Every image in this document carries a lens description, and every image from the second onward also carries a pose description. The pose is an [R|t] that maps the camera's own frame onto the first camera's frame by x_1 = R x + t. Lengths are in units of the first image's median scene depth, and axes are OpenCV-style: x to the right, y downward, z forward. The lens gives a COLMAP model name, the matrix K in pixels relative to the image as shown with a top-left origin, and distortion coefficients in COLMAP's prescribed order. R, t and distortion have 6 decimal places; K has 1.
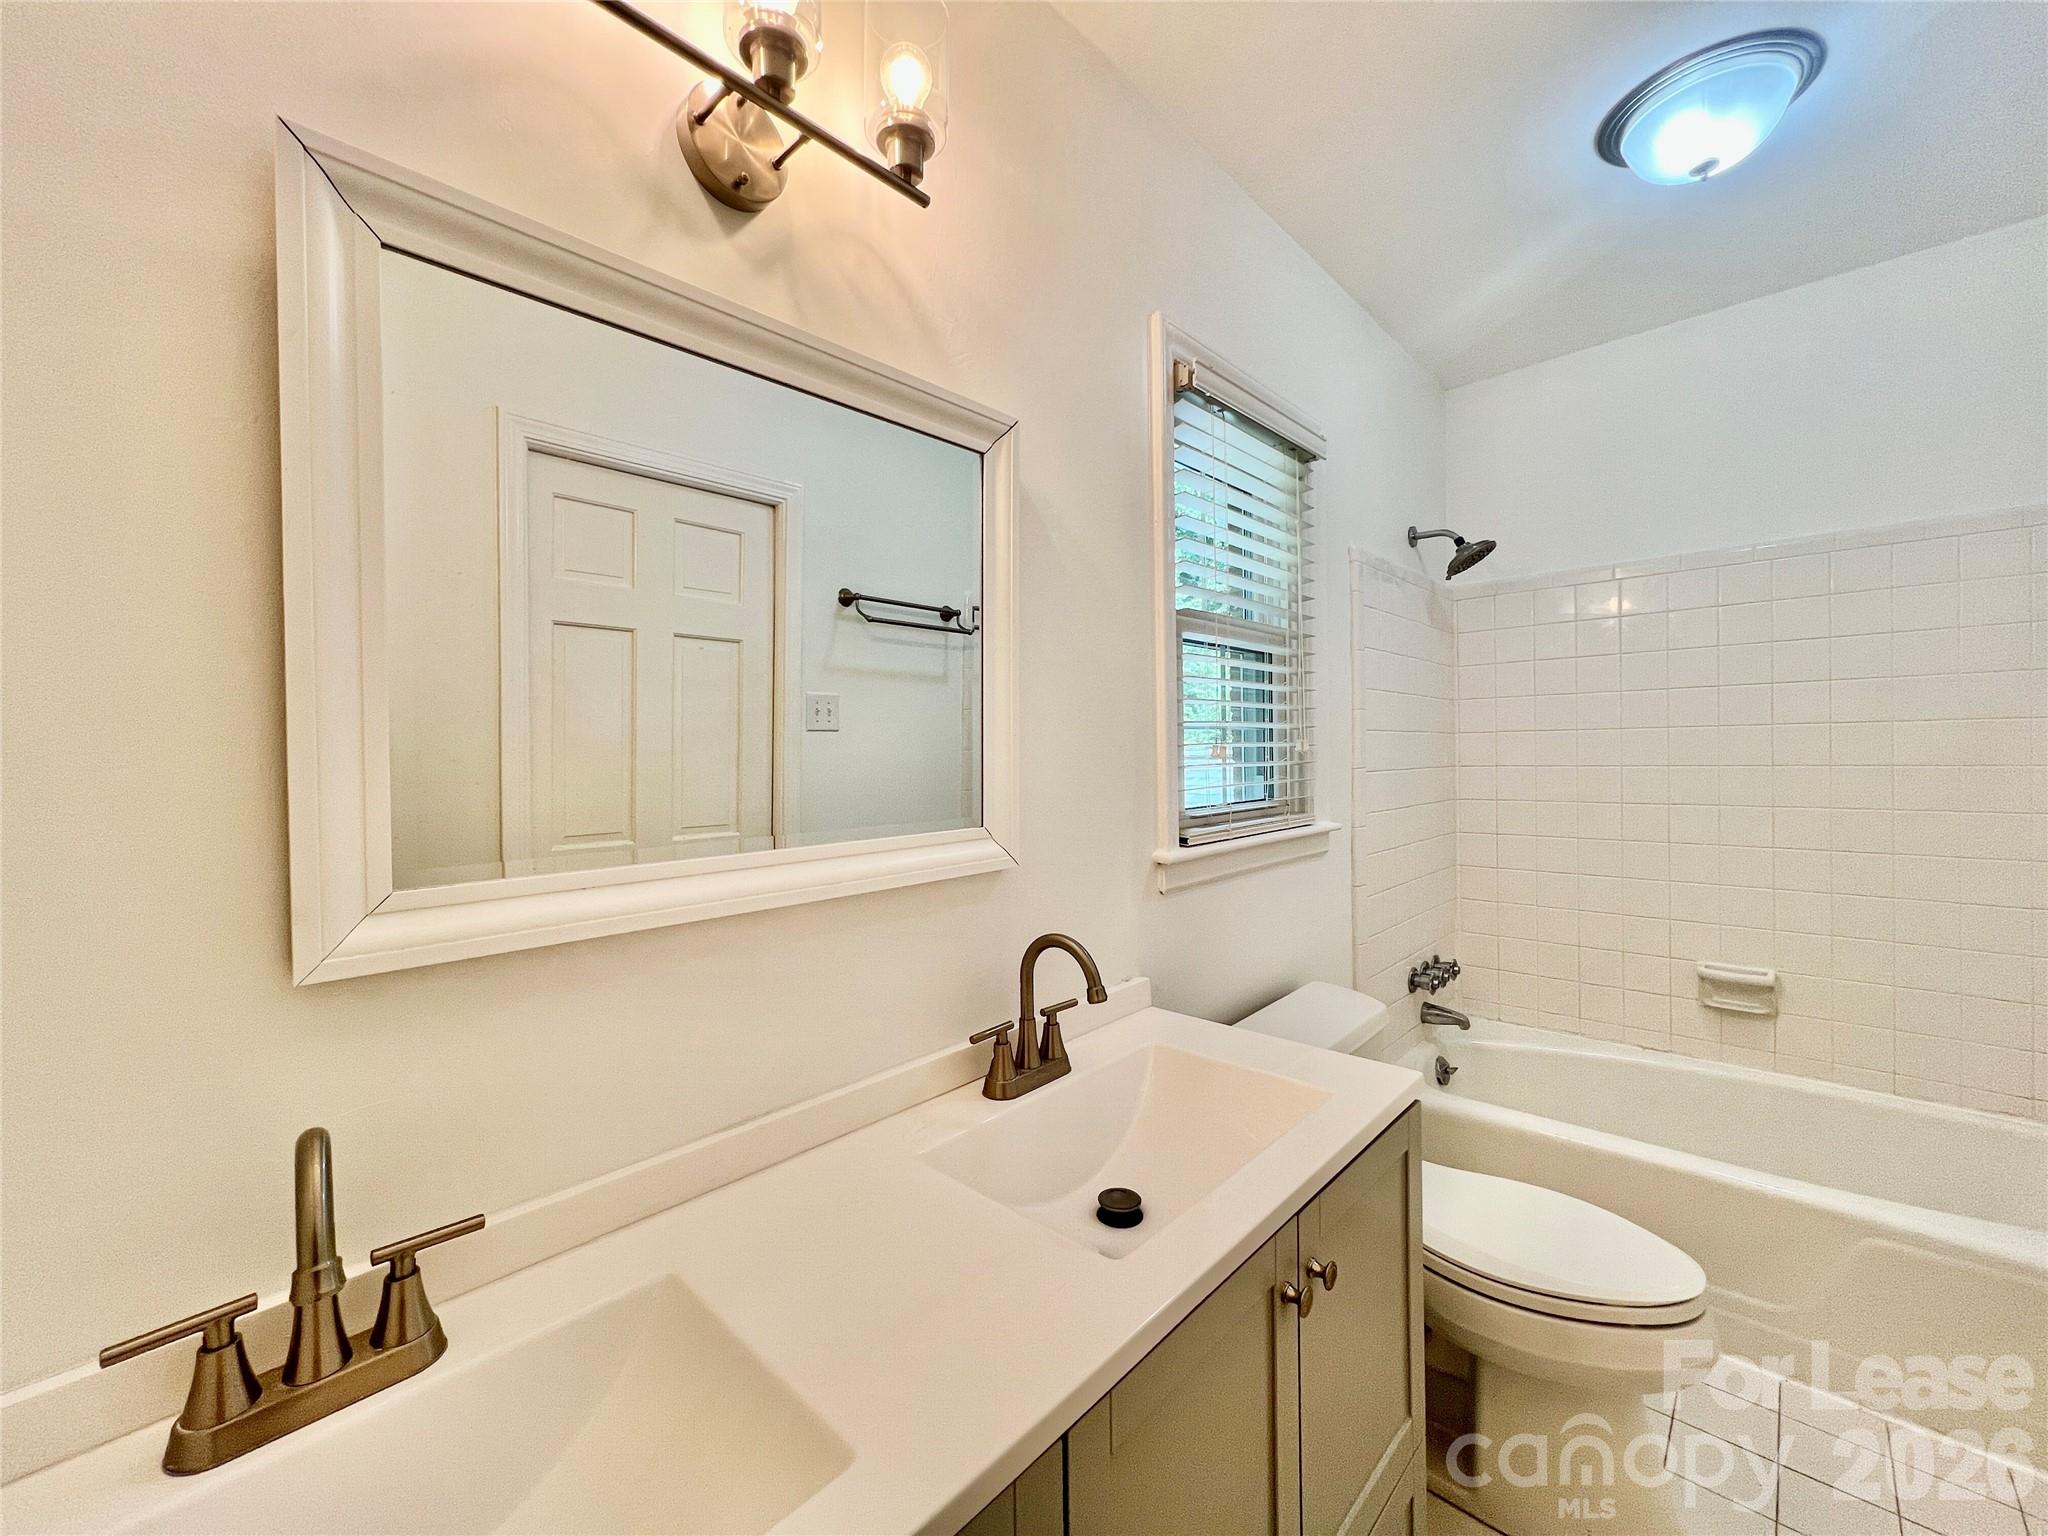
lens RADIAL K [[820.2, 0, 1021.8], [0, 820.2, 763.8], [0, 0, 1]] dist [-0.008992, 0.002001]
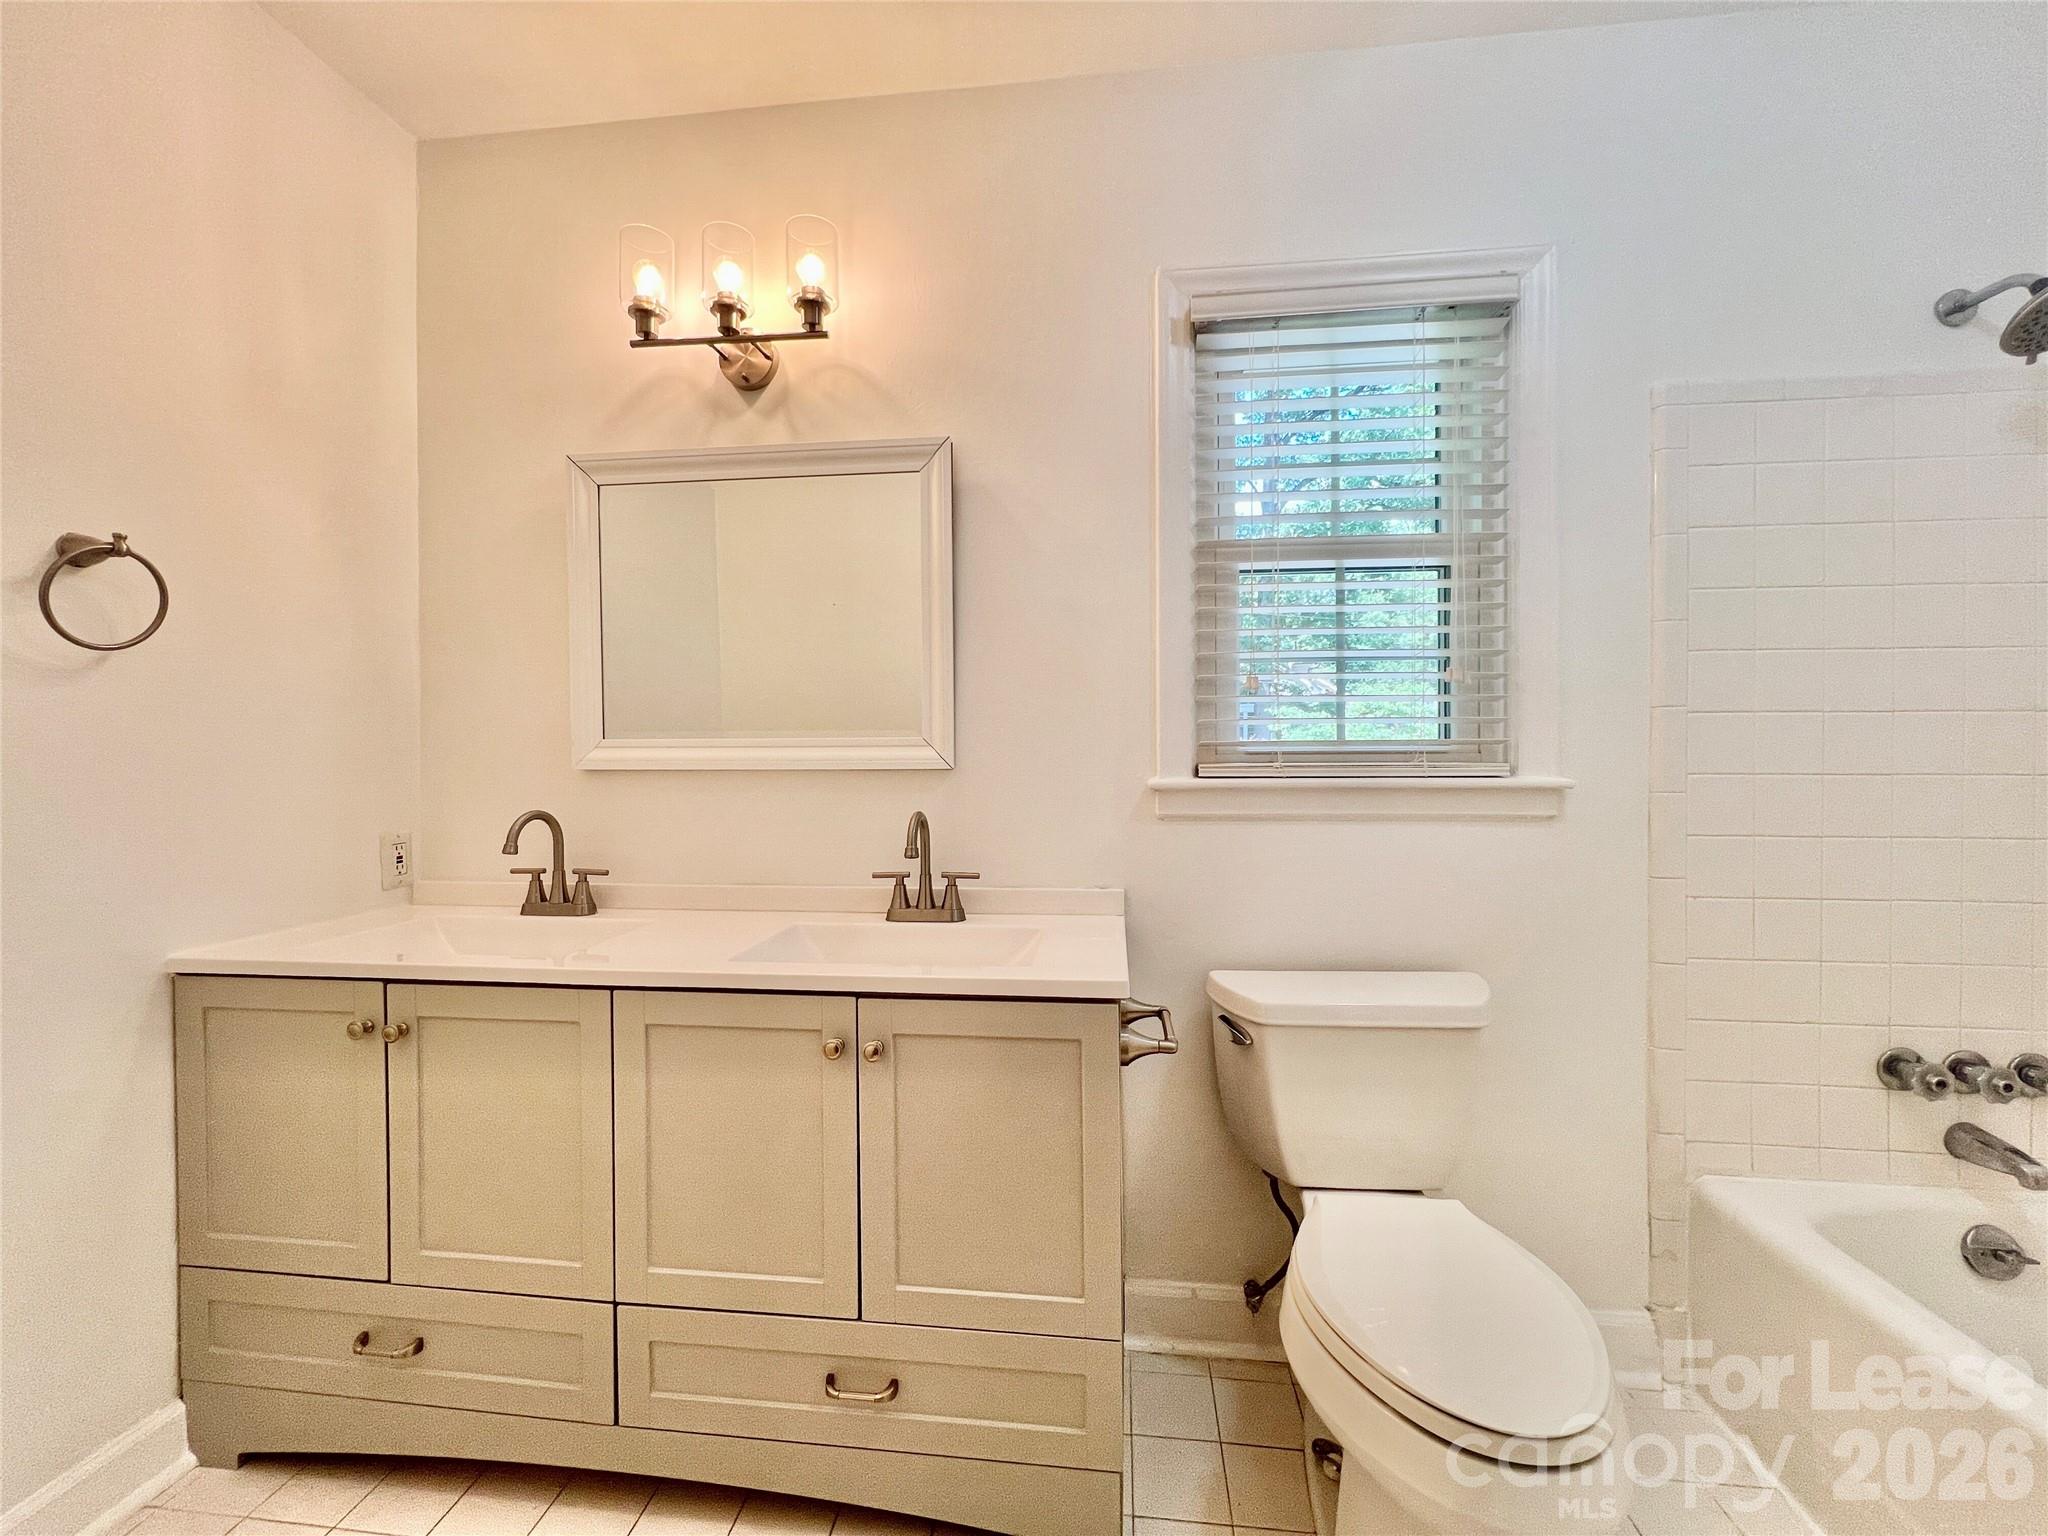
lens RADIAL K [[820.2, 0, 1016.3], [0, 820.2, 755.2], [0, 0, 1]] dist [-0.008992, 0.002001]
pose [[0.589230, 0.017349, -0.807779, 1.301934], [-0.014304, 0.999837, 0.011039, 0.099109], [0.807838, 0.005050, 0.589382, 0.335857]]
